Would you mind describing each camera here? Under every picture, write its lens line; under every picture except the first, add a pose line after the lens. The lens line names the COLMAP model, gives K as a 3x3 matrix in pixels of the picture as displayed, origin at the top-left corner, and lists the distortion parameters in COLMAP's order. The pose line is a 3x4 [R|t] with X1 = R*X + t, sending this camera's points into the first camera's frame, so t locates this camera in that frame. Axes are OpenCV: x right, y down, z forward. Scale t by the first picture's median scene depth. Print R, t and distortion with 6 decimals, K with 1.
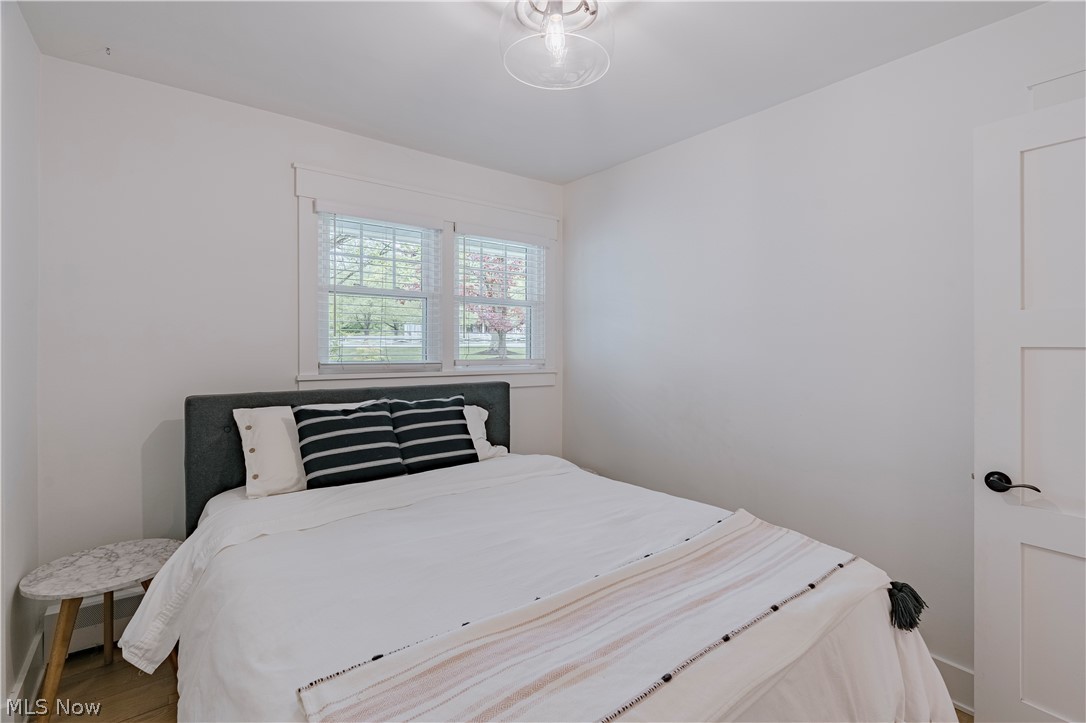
lens RADIAL K [[511.2, 0, 544.8], [0, 511.2, 341.7], [0, 0, 1]] dist [-0.000114, 0.000005]
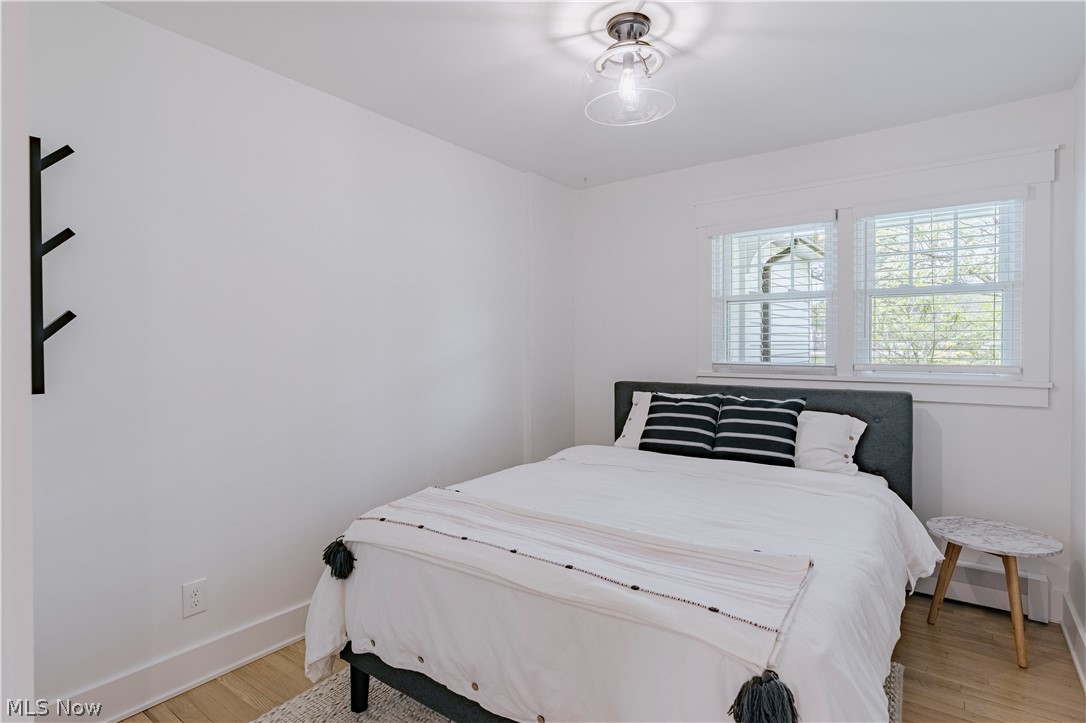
lens RADIAL K [[553.2, 0, 543.0], [0, 553.2, 361.5], [0, 0, 1]] dist [-0.001591, -0.000170]
pose [[0.262353, 0.016886, -0.964824, 0.811845], [0.006326, 0.999795, 0.019218, 0.012749], [0.964951, -0.011146, 0.262193, 0.302344]]
